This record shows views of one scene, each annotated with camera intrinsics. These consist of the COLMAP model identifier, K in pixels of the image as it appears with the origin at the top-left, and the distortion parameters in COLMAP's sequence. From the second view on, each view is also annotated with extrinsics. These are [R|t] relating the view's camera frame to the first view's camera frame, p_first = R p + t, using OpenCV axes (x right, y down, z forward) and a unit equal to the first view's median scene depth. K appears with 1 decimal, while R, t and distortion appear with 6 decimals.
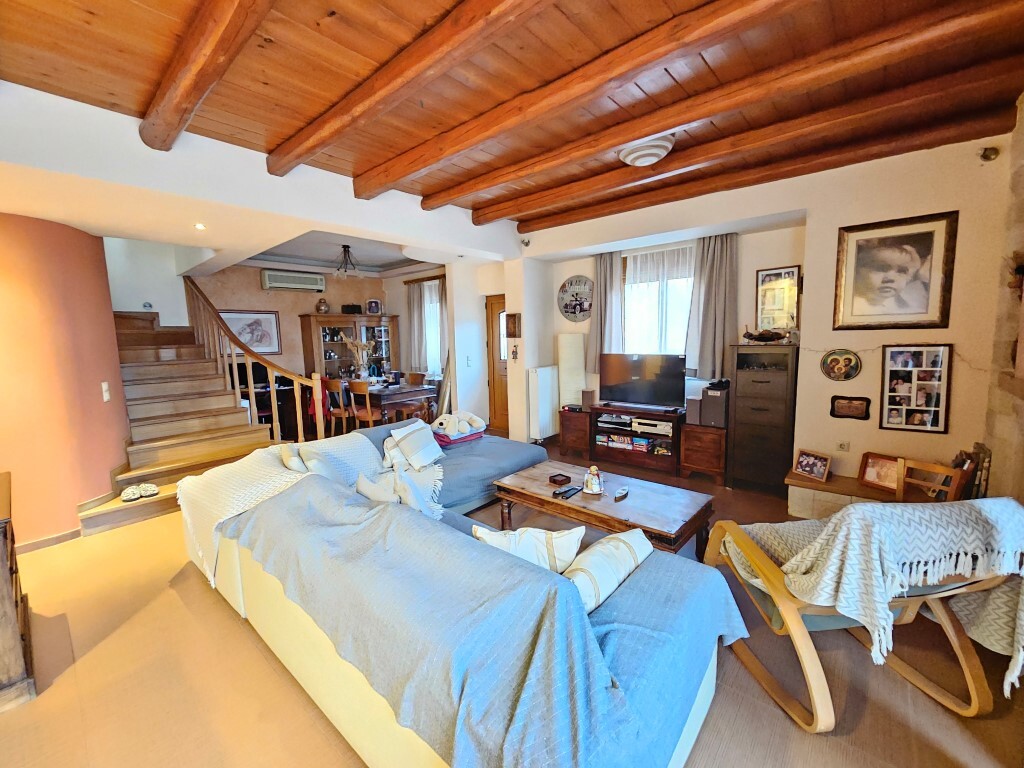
lens RADIAL K [[424.6, 0, 506.6], [0, 424.6, 383.5], [0, 0, 1]] dist [0.008563, -0.000192]
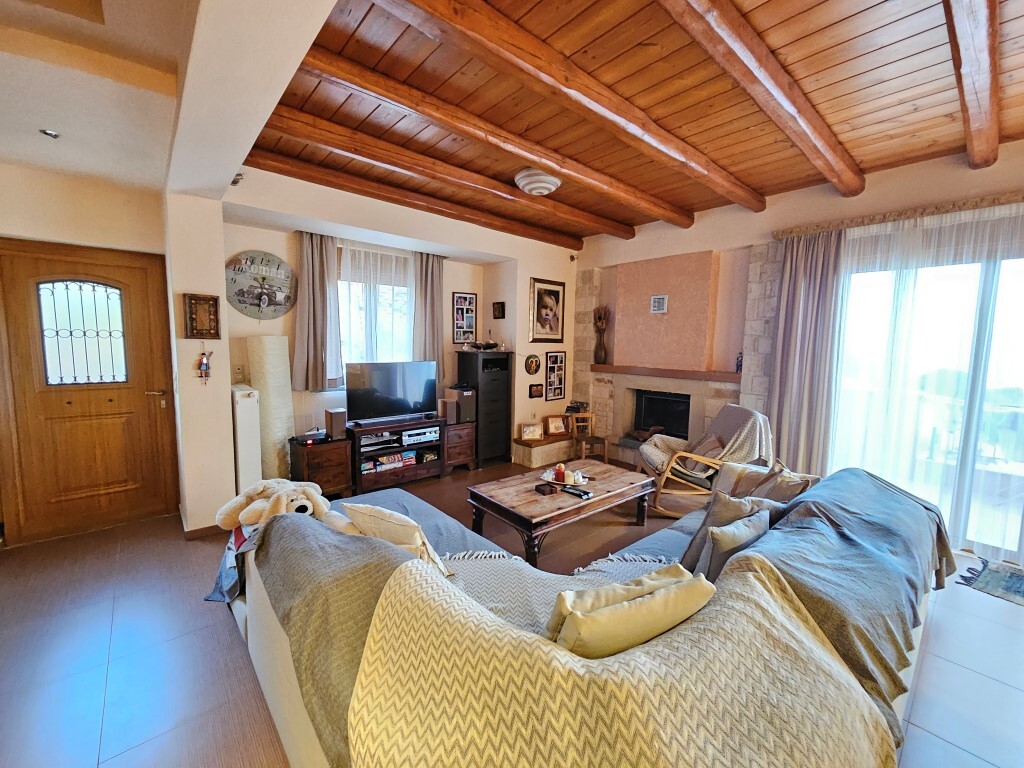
lens RADIAL K [[424.6, 0, 506.6], [0, 424.6, 383.5], [0, 0, 1]] dist [0.008563, -0.000192]
pose [[0.140527, -0.071053, 0.987524, -0.661845], [0.093901, 0.993882, 0.058148, -0.063147], [-0.985614, 0.084558, 0.146339, 0.738717]]
